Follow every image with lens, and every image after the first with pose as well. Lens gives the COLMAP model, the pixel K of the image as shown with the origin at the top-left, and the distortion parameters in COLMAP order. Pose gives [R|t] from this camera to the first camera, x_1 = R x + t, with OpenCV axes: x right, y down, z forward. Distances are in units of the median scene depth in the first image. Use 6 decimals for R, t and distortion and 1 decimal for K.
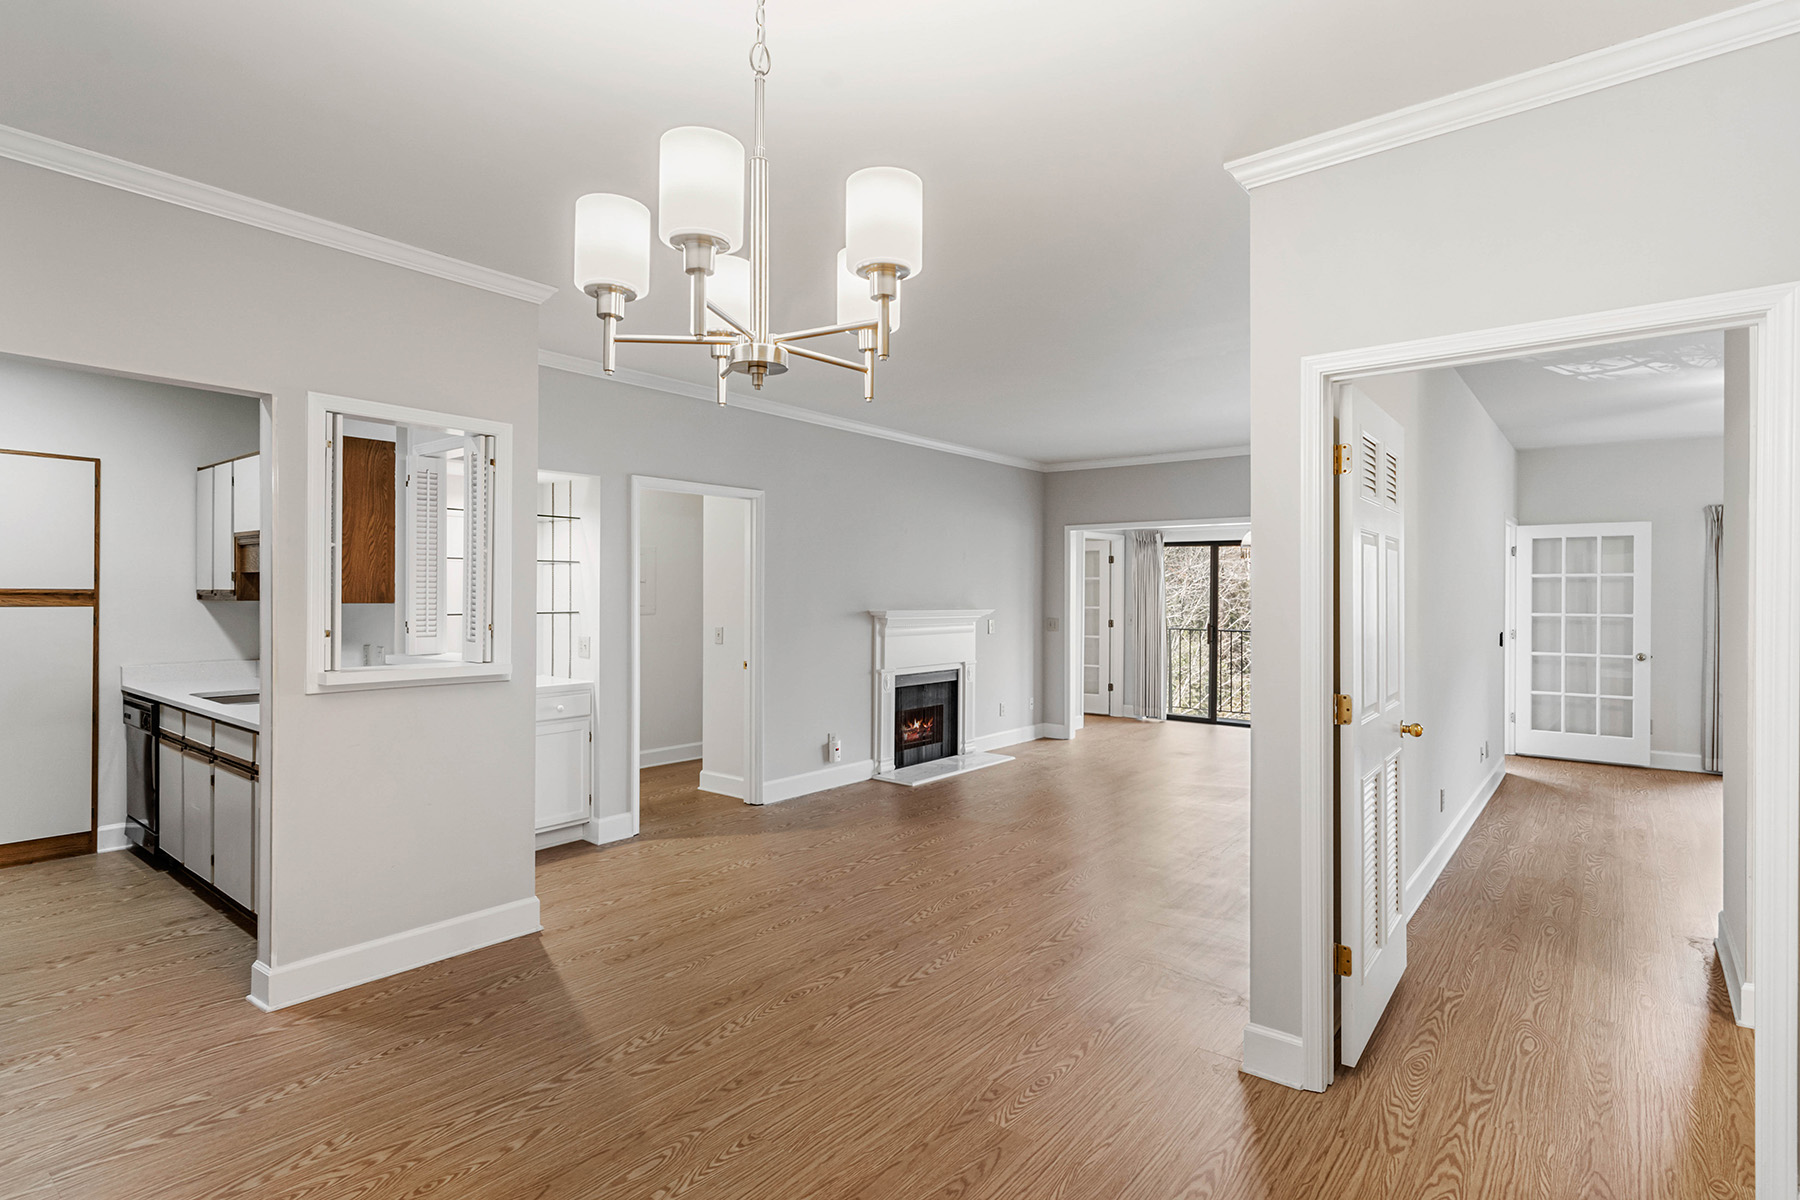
lens RADIAL K [[898.6, 0, 892.4], [0, 898.6, 596.6], [0, 0, 1]] dist [0.017019, -0.003083]
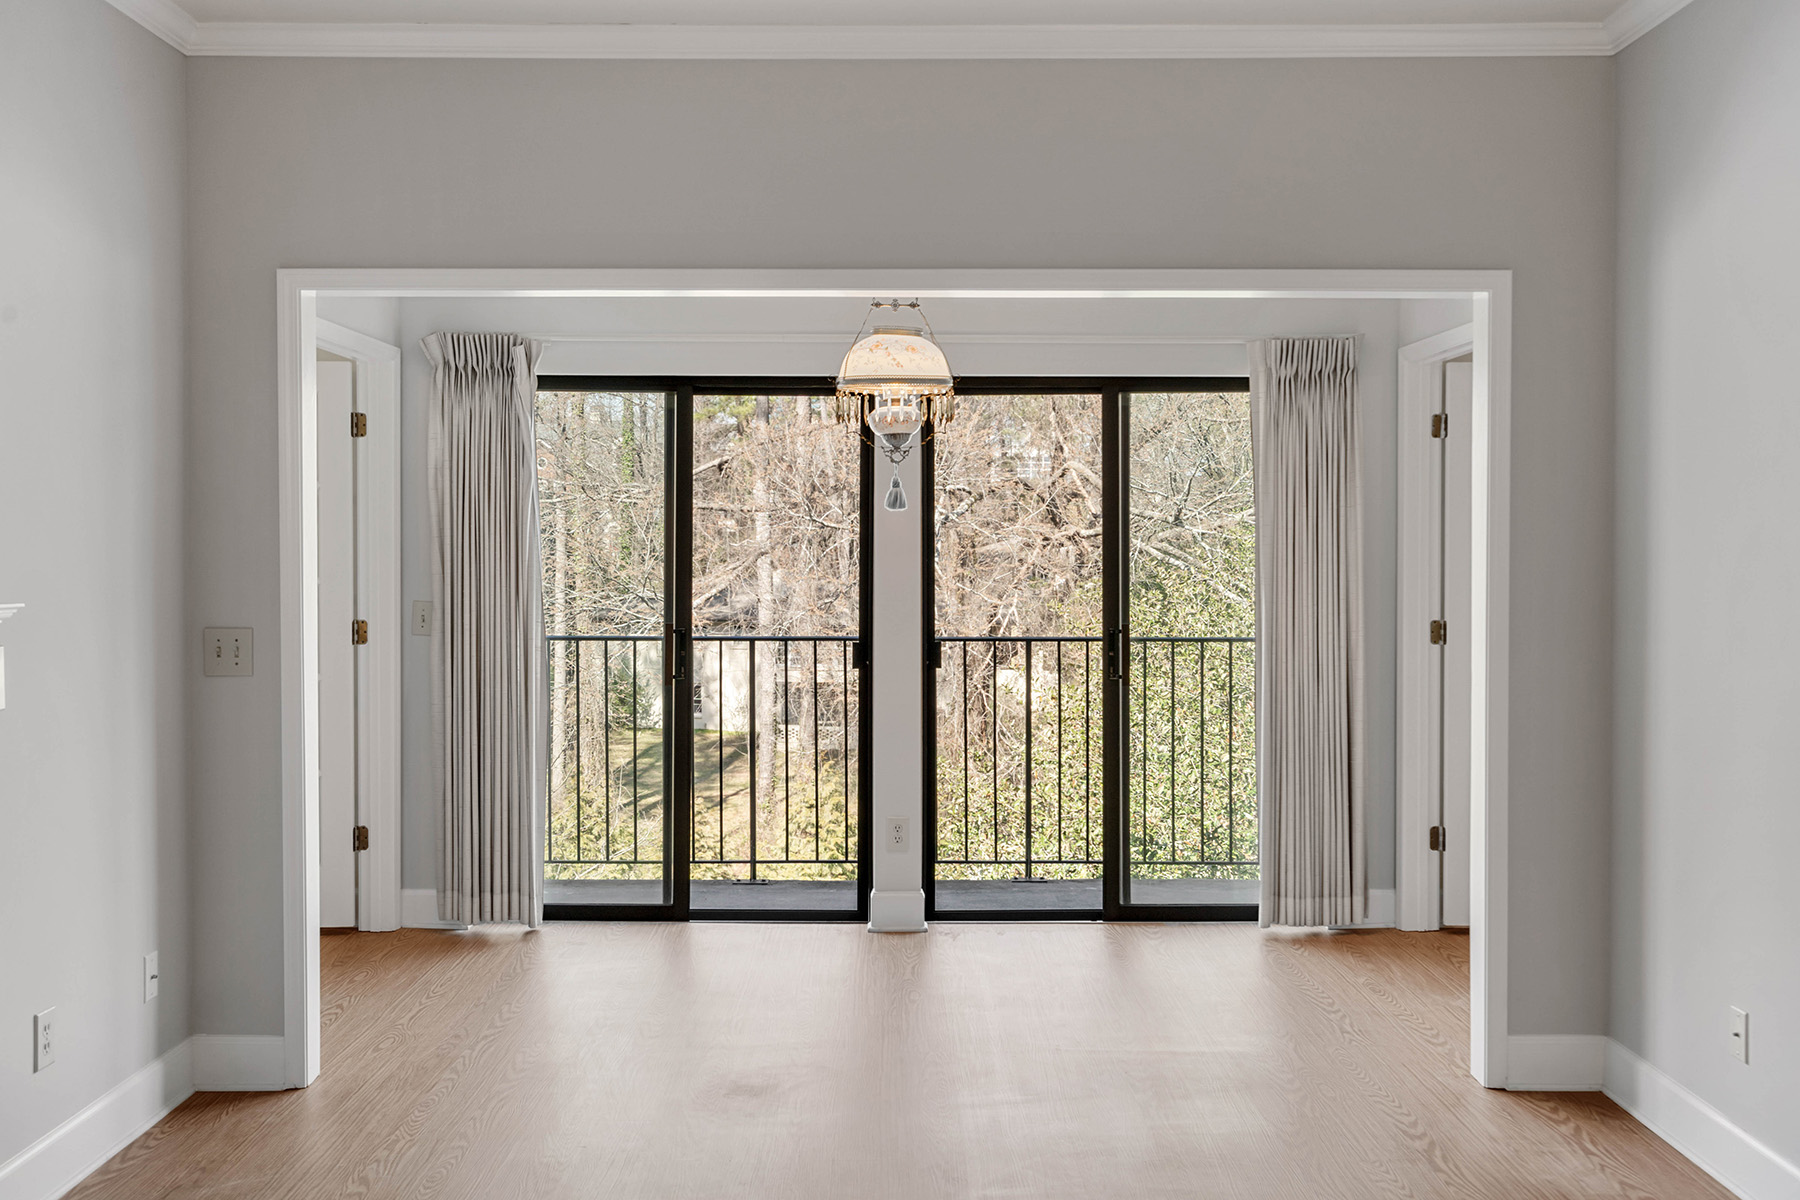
lens RADIAL K [[1712.5, 0, 914.4], [0, 1712.5, 571.9], [0, 0, 1]] dist [-0.011040, 0.000000]
pose [[0.769024, -0.012922, 0.639089, 0.032820], [0.005283, 0.999890, 0.013860, 0.004815], [-0.639198, -0.007283, 0.769008, 0.918804]]
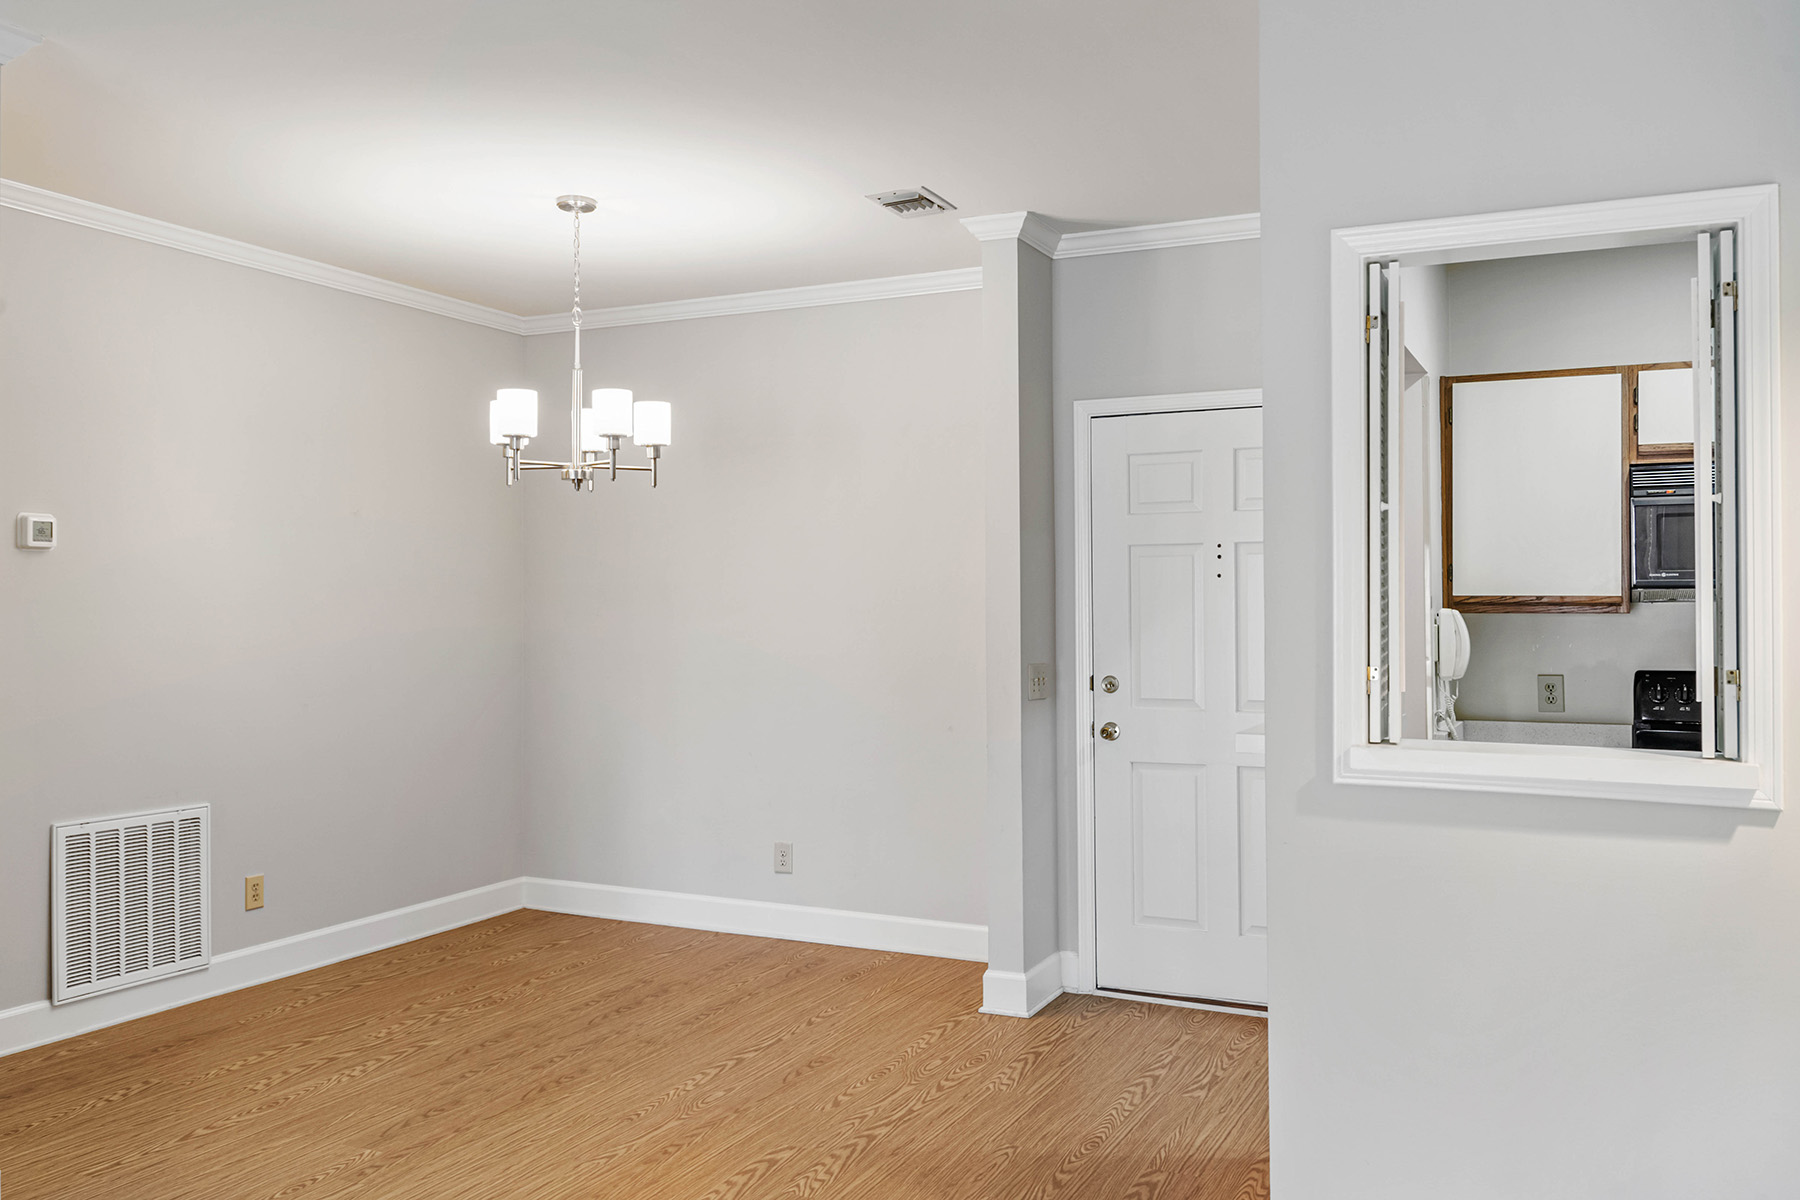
lens RADIAL K [[1456.0, 0, 897.9], [0, 1456.0, 585.1], [0, 0, 1]] dist [0.006164, 0.014539]
pose [[-0.973291, -0.005305, -0.229513, -0.033047], [-0.002401, 0.999914, -0.012930, 0.001315], [0.229562, -0.012034, -0.973220, 1.321670]]
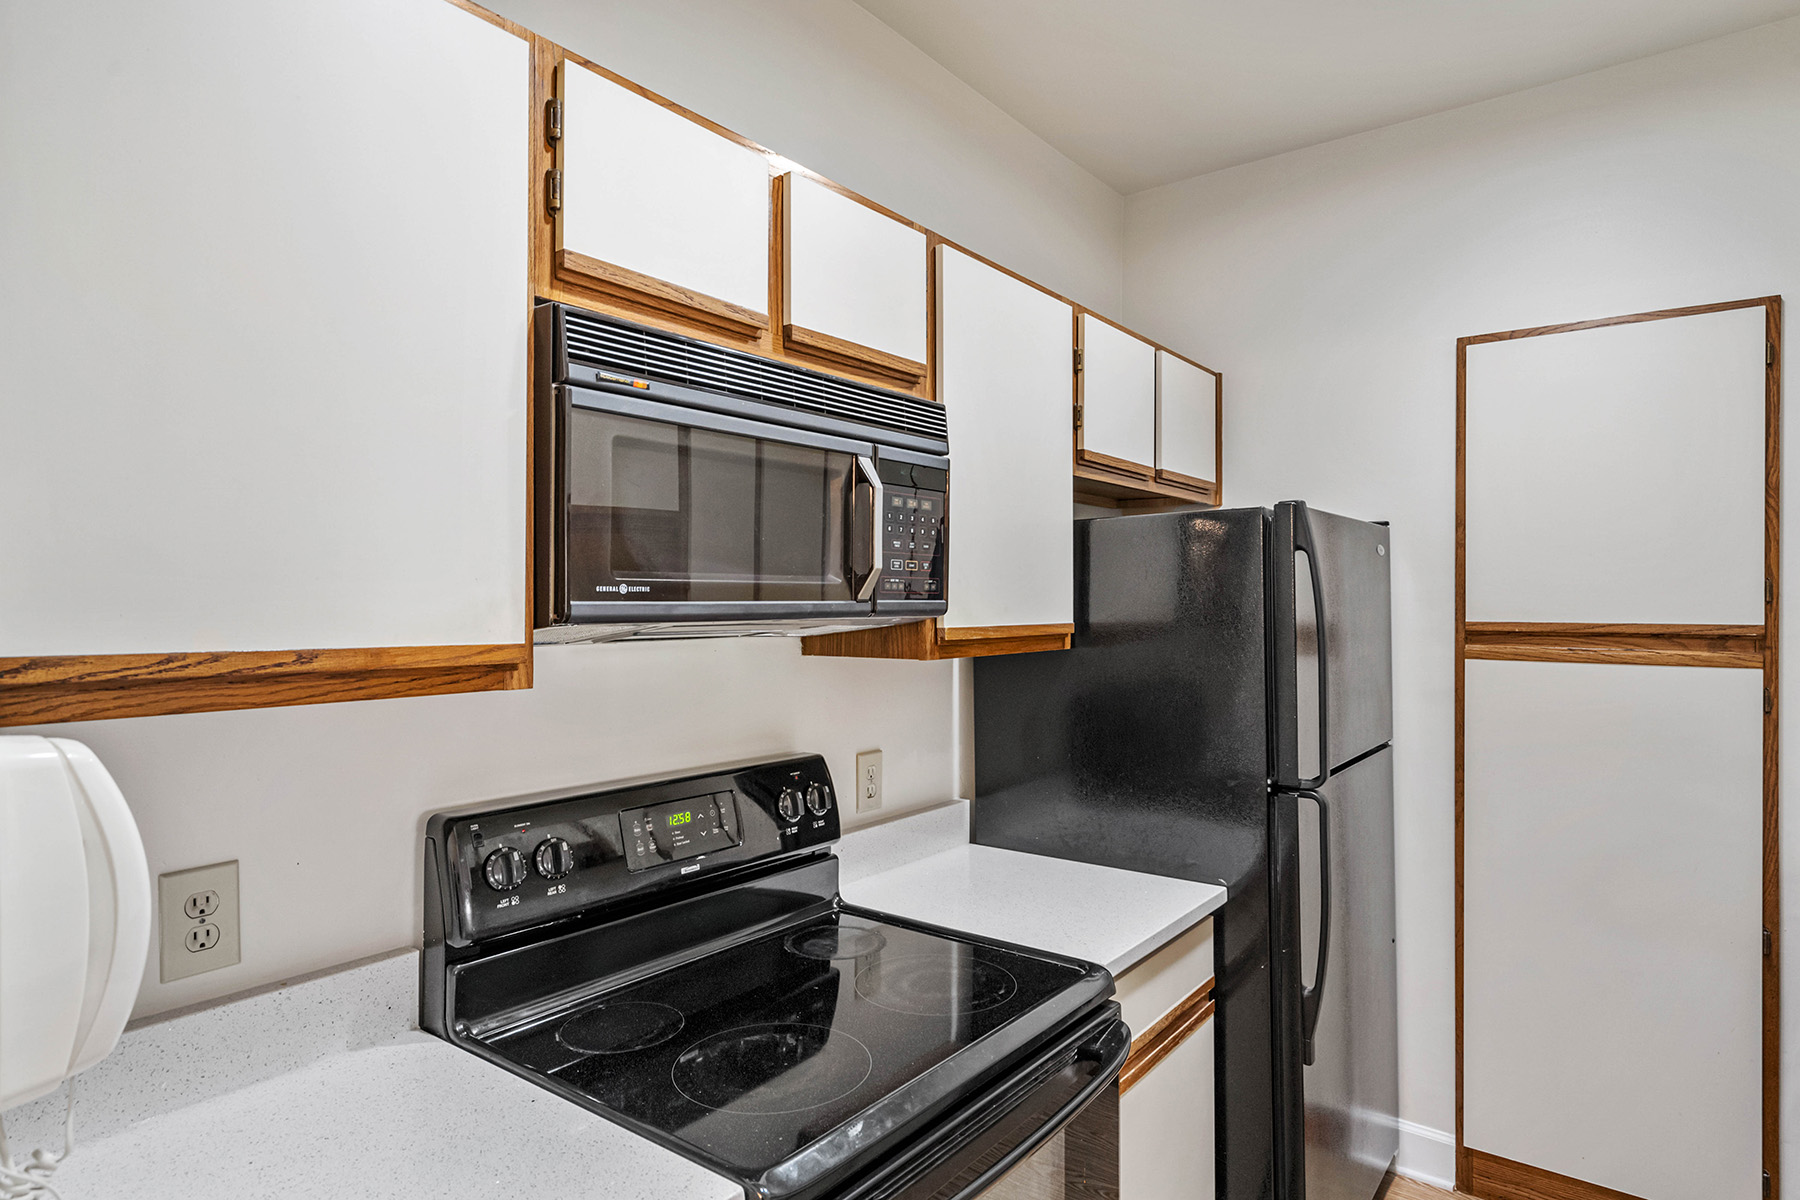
lens RADIAL K [[974.6, 0, 913.4], [0, 974.6, 599.8], [0, 0, 1]] dist [0.010166, -0.006764]
pose [[0.027563, -0.009508, -0.999575, -0.459979], [-0.004477, 0.999944, -0.009635, -0.013351], [0.999610, 0.004740, 0.027519, 0.613749]]
